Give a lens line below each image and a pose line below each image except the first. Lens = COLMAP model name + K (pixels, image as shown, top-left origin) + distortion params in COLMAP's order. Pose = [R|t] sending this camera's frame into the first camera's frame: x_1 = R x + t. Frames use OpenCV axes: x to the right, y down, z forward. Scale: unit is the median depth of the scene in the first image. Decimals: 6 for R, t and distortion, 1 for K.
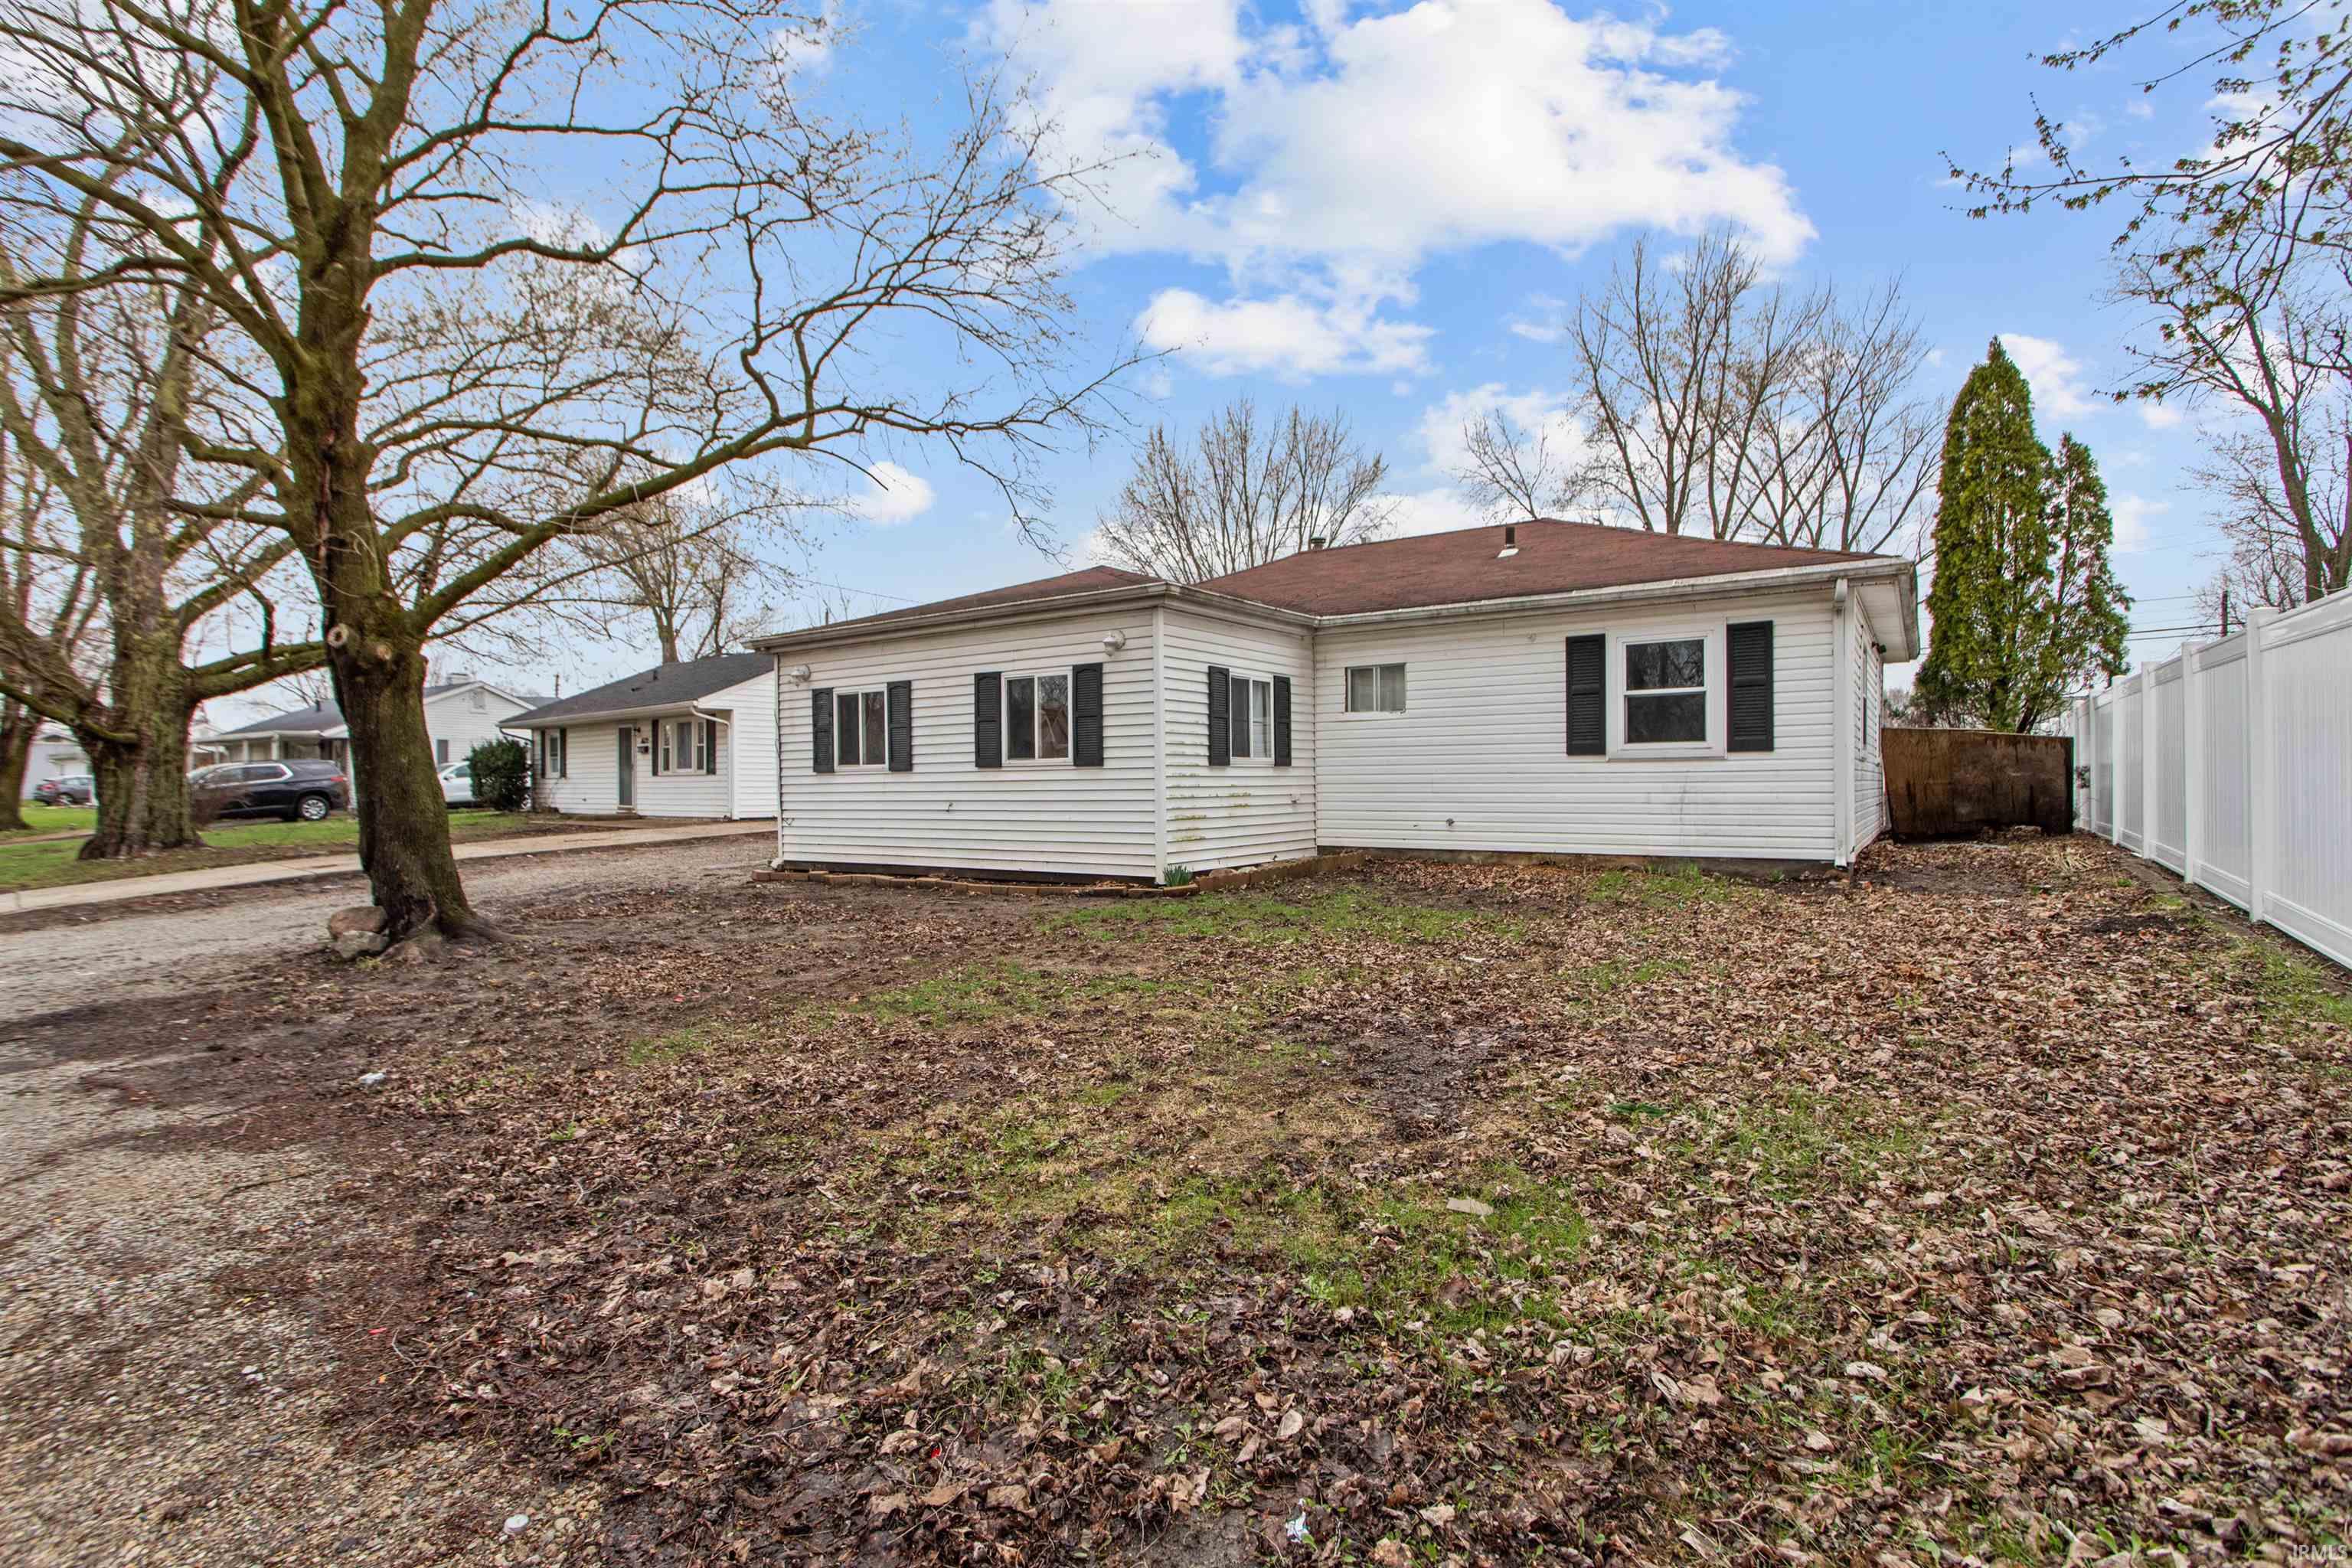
lens RADIAL K [[1107.4, 0, 1146.6], [0, 1107.4, 792.4], [0, 0, 1]] dist [0.003932, 0.000275]
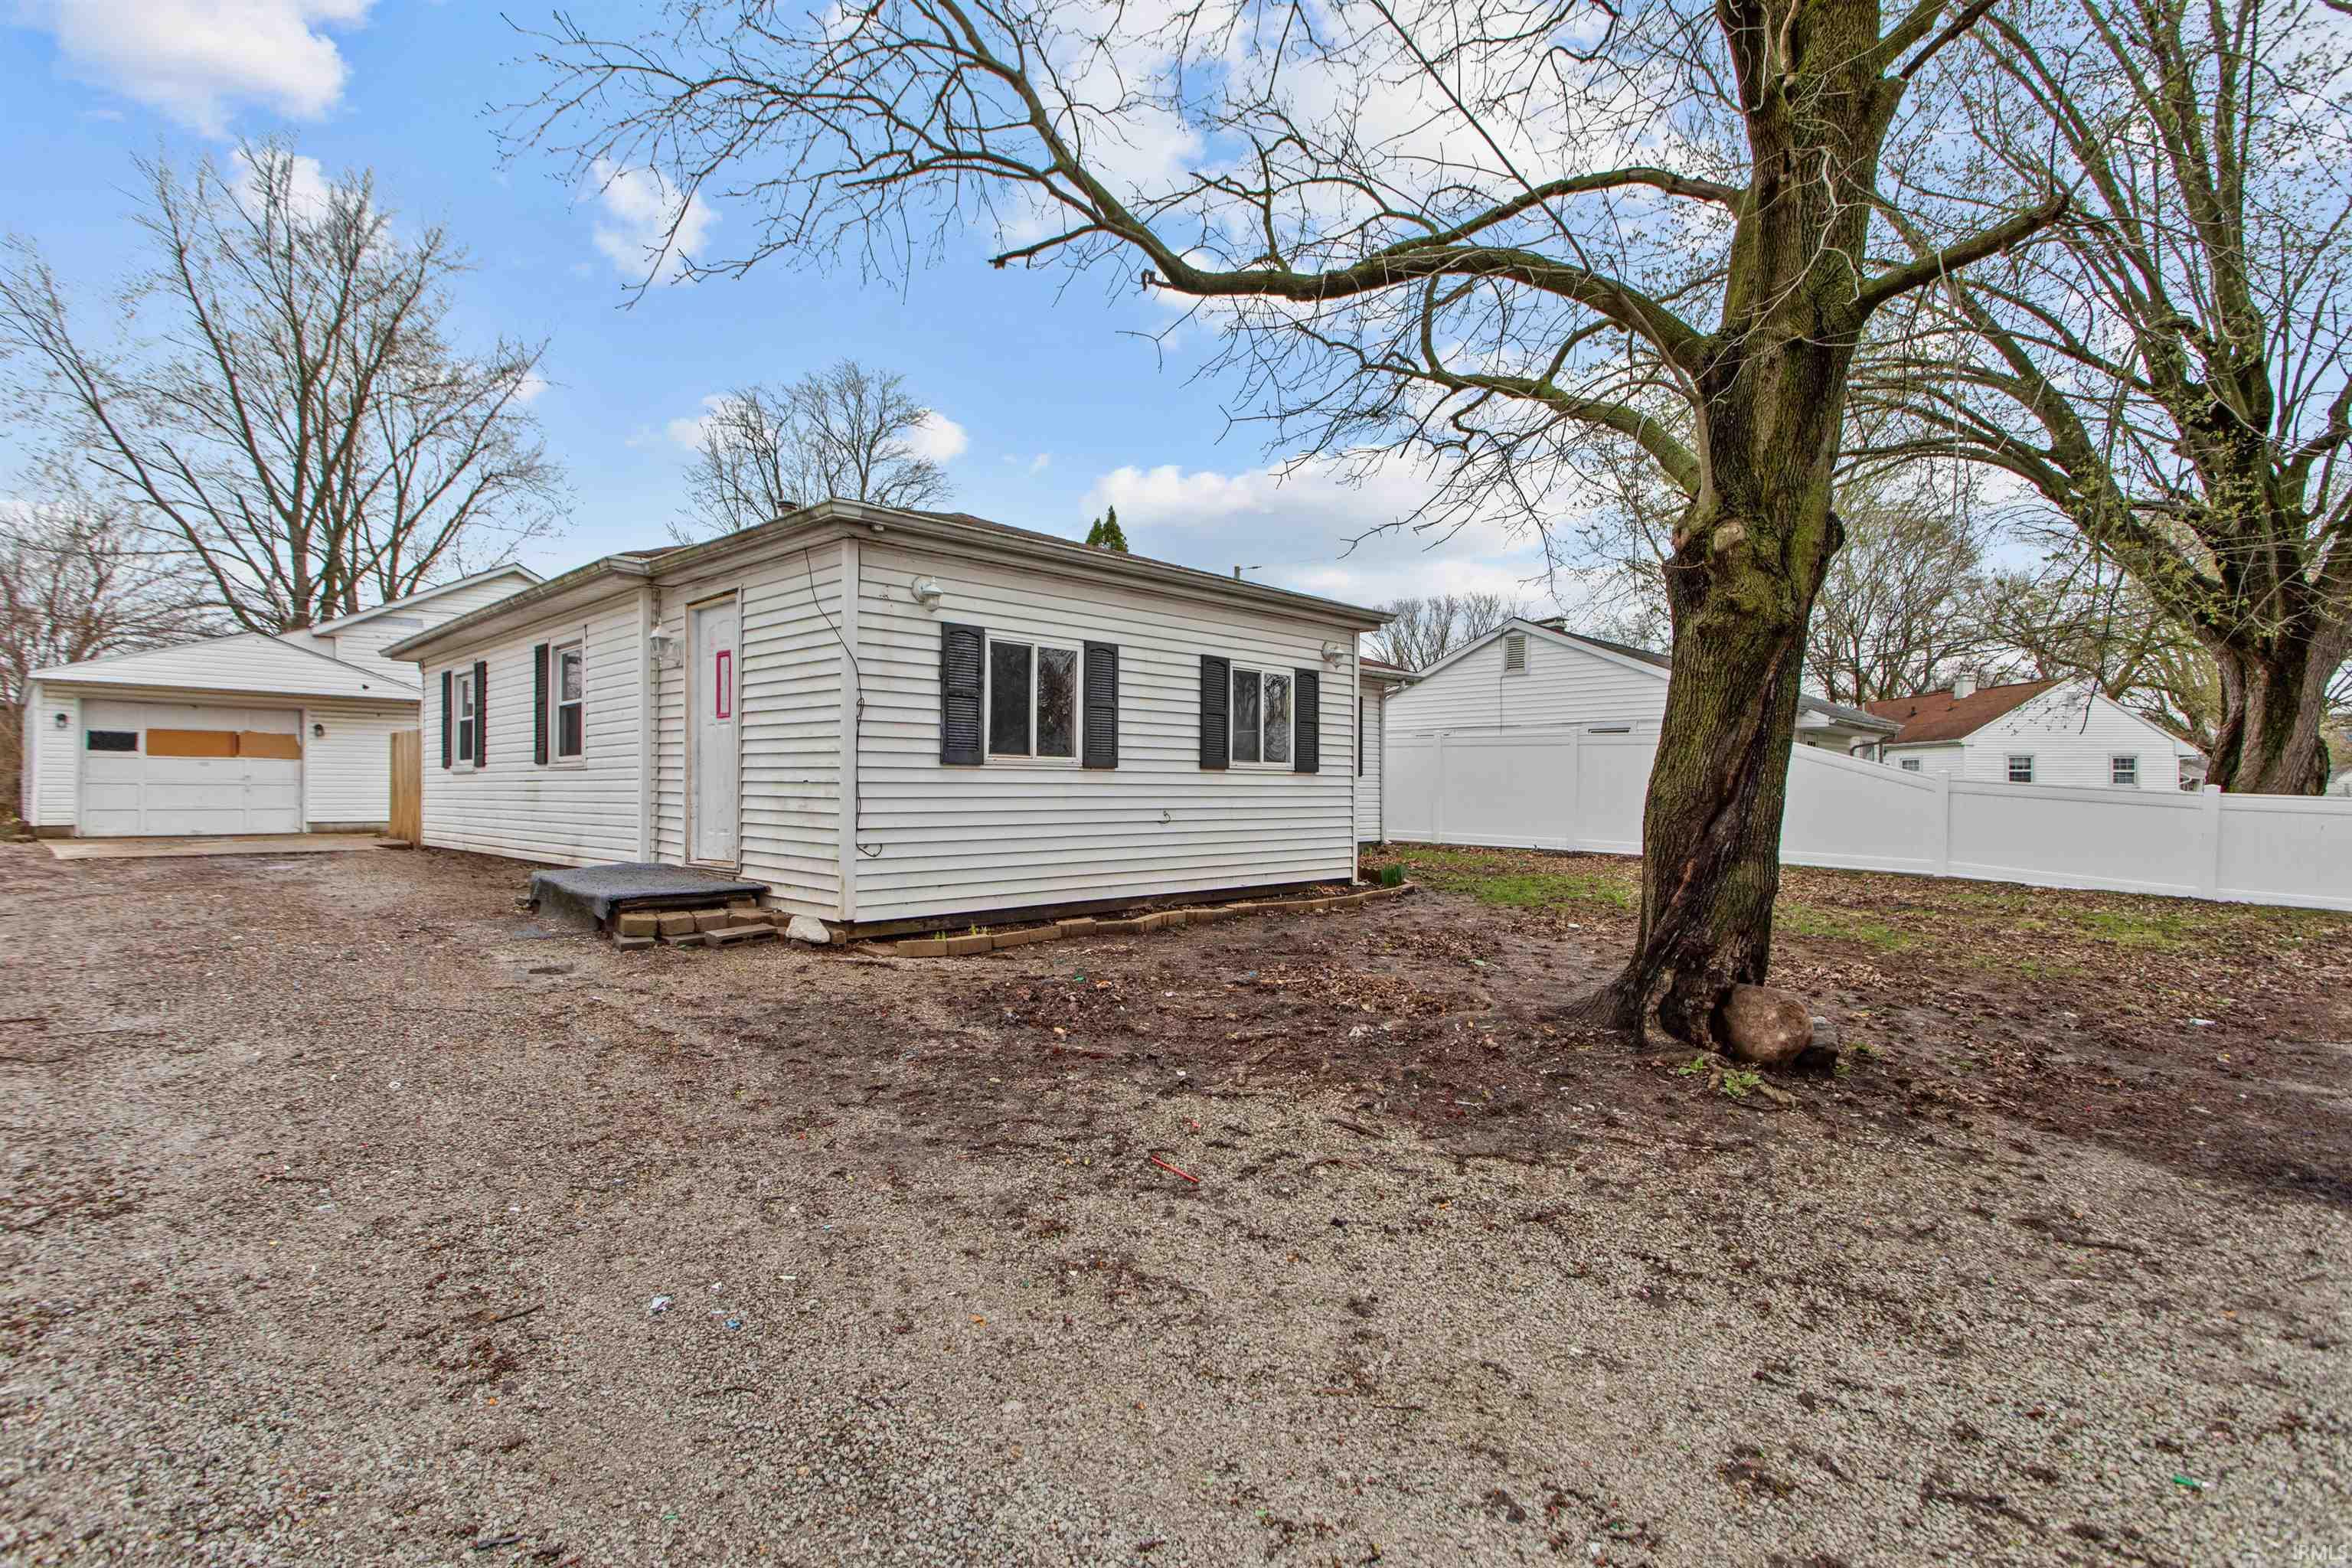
lens RADIAL K [[1107.4, 0, 1169.5], [0, 1107.4, 784.8], [0, 0, 1]] dist [0.003932, 0.000275]
pose [[0.167565, 0.018055, 0.985696, -0.977769], [0.004058, 0.999811, -0.019004, 0.005646], [-0.985853, 0.007184, 0.167460, 0.891686]]
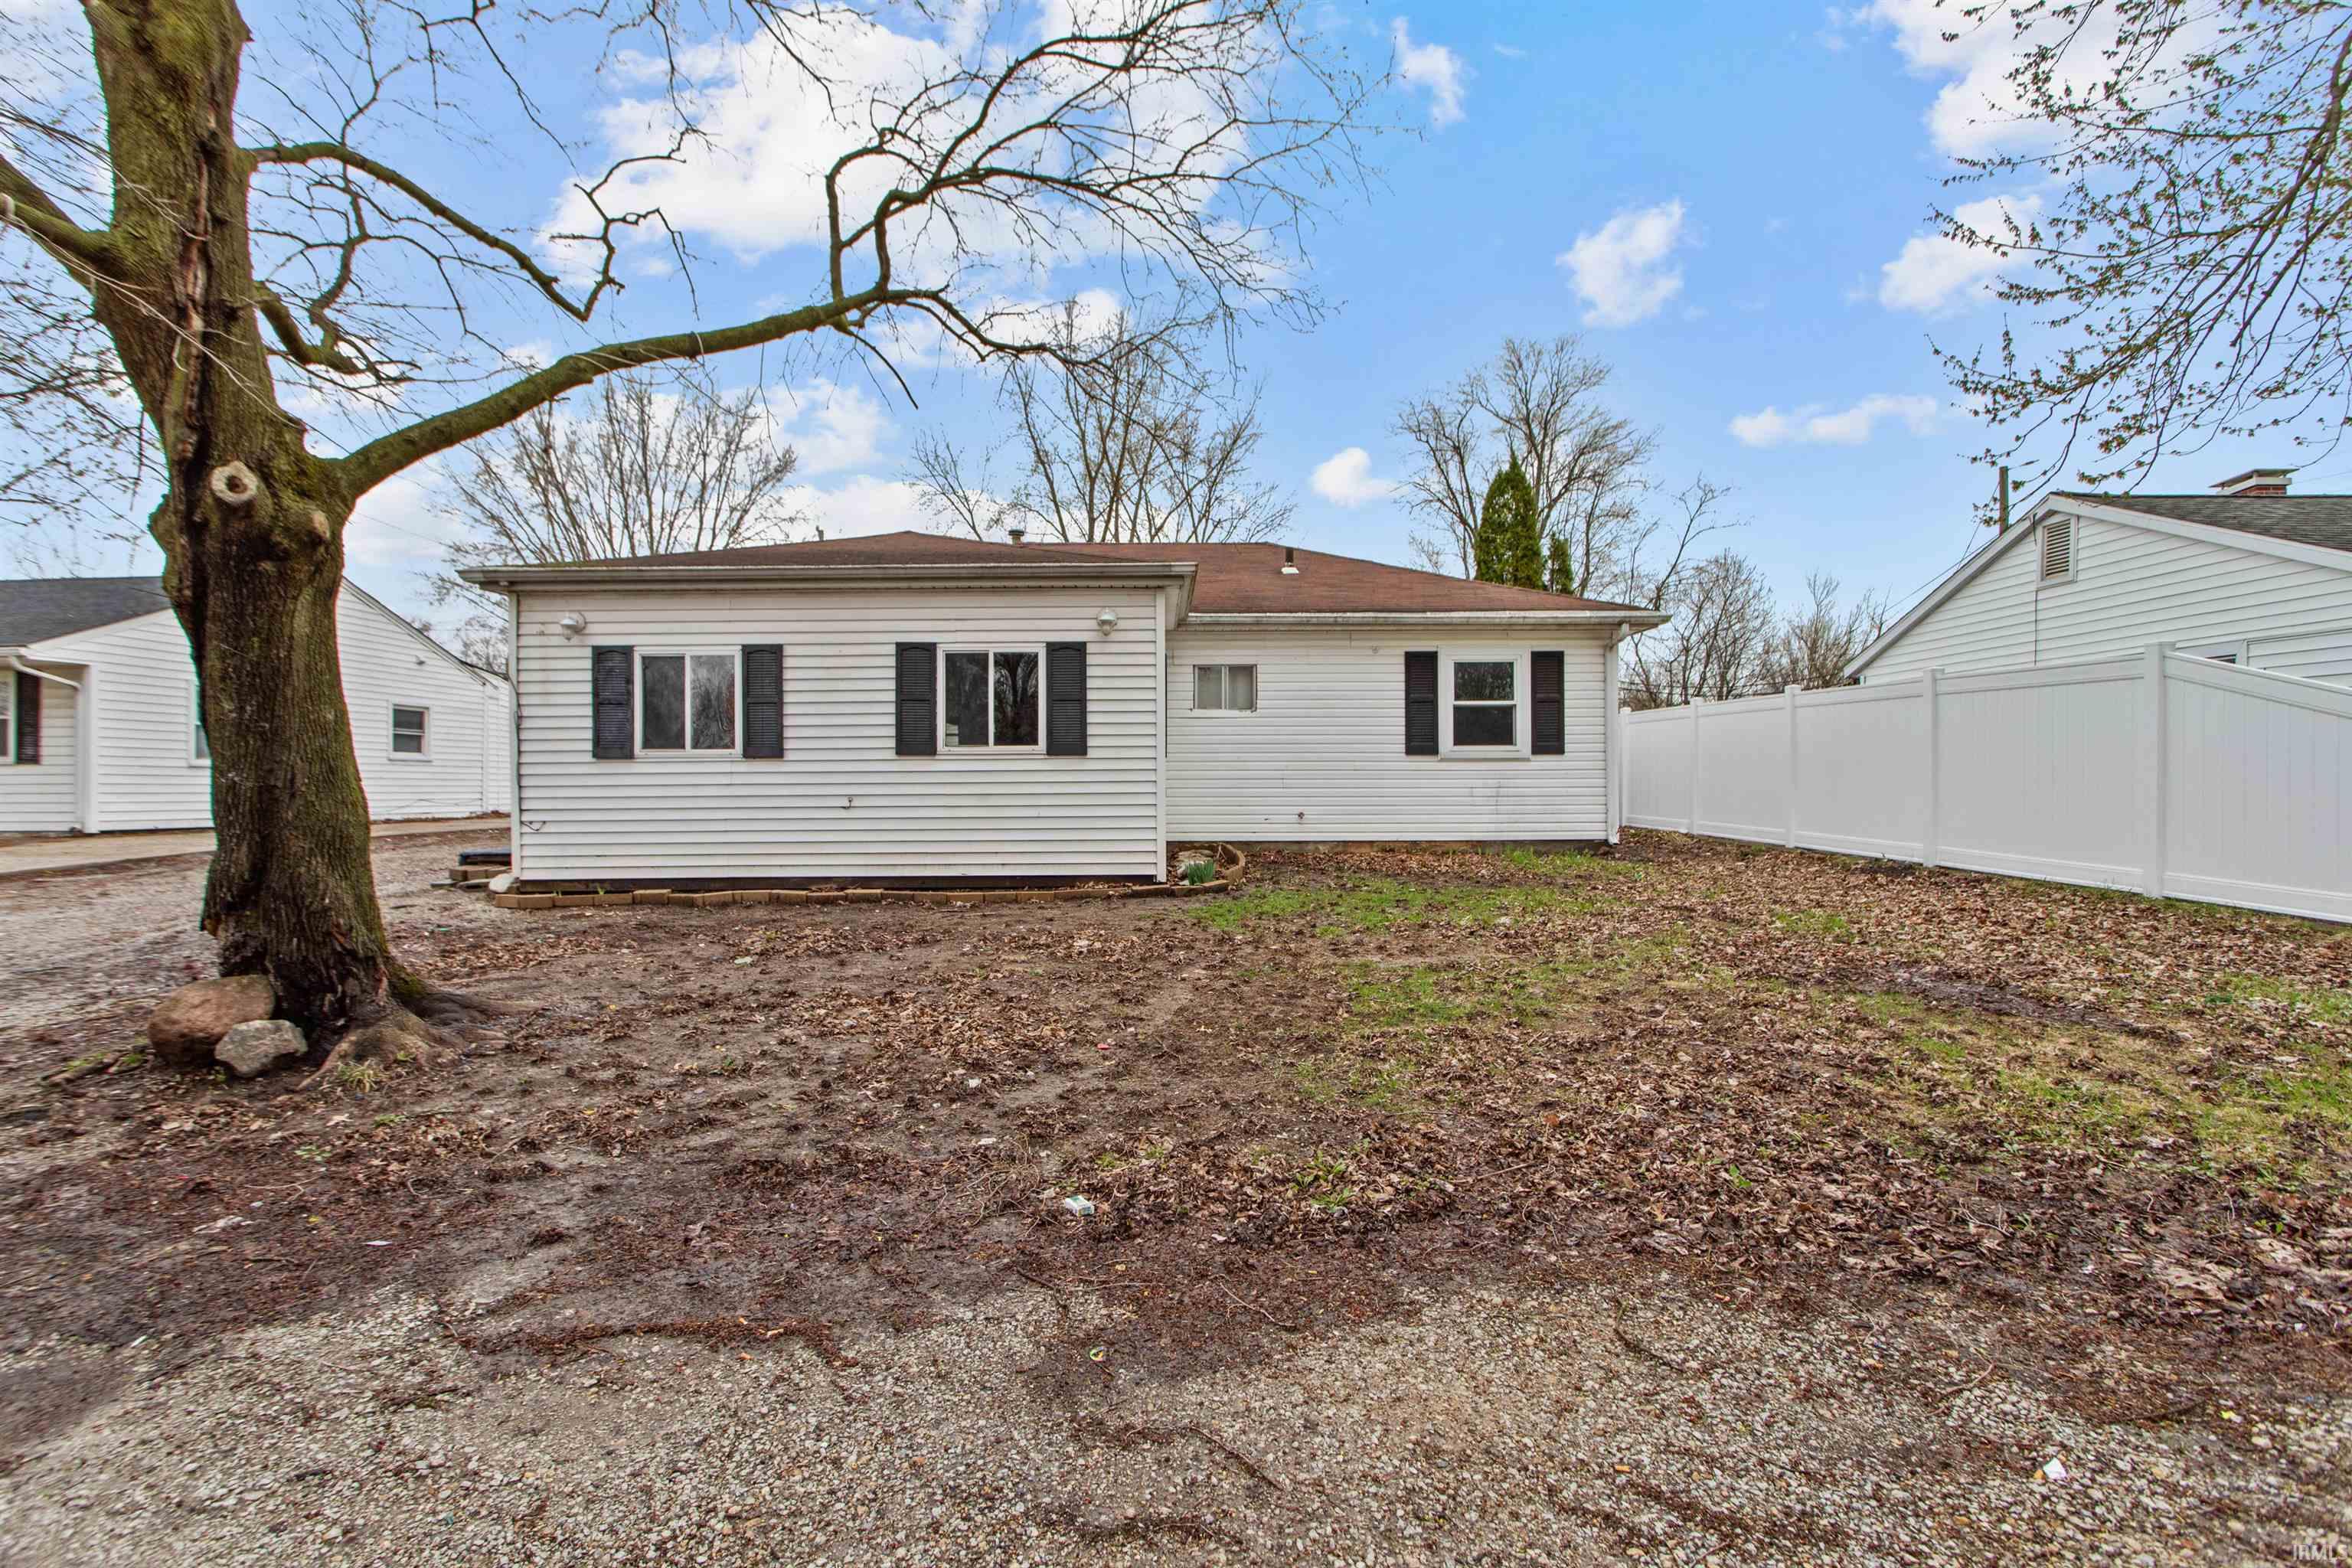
lens RADIAL K [[1107.4, 0, 1155.9], [0, 1107.4, 787.0], [0, 0, 1]] dist [0.003932, 0.000275]
pose [[0.820104, 0.004490, 0.572197, -0.473568], [0.001810, 0.999944, -0.010441, 0.010642], [-0.572212, 0.009598, 0.820050, 0.206027]]
